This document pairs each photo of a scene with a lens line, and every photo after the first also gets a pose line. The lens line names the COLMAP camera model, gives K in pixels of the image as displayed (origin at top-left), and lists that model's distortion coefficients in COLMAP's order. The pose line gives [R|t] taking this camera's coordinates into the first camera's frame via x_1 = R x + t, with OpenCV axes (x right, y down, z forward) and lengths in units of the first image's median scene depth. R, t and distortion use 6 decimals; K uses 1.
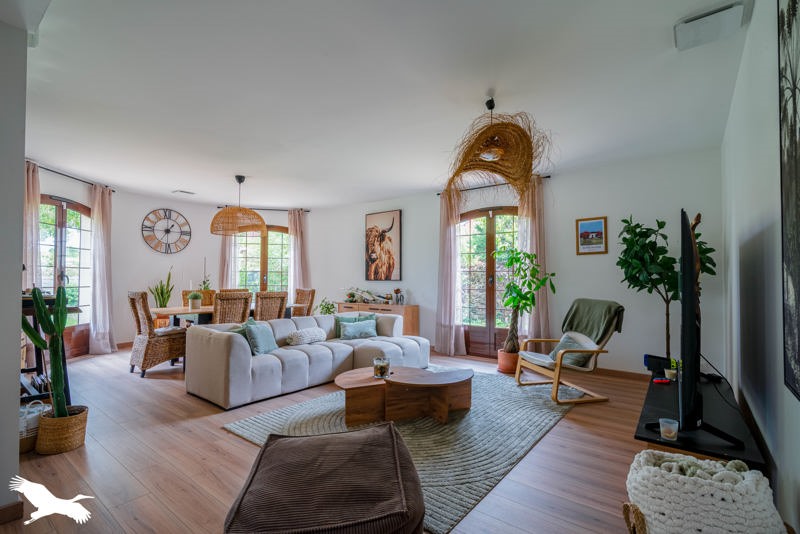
lens RADIAL K [[377.5, 0, 400.0], [0, 377.5, 267.0], [0, 0, 1]] dist [0.000618, 0.000065]
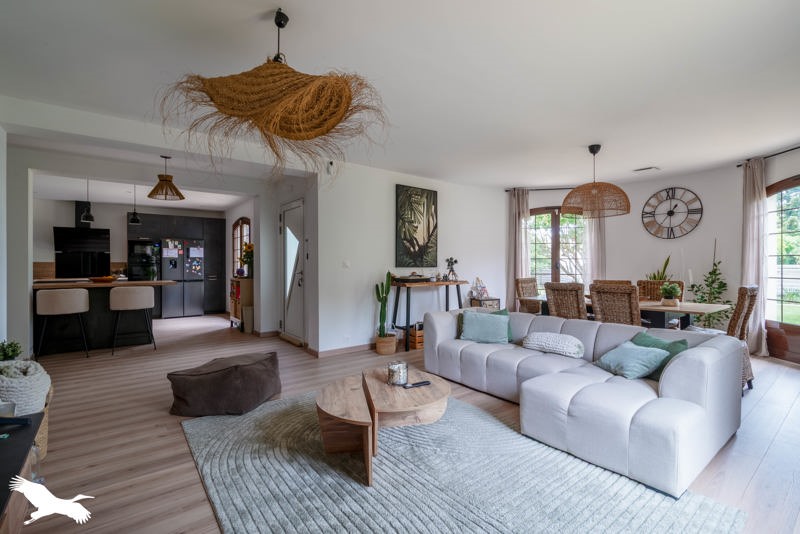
lens RADIAL K [[365.2, 0, 400.0], [0, 365.2, 267.0], [0, 0, 1]] dist [-0.000388, -0.000018]
pose [[-0.249529, -0.002561, -0.968364, 0.371740], [0.030363, 0.999484, -0.010467, 0.020264], [0.967891, -0.032015, -0.249323, 0.614793]]
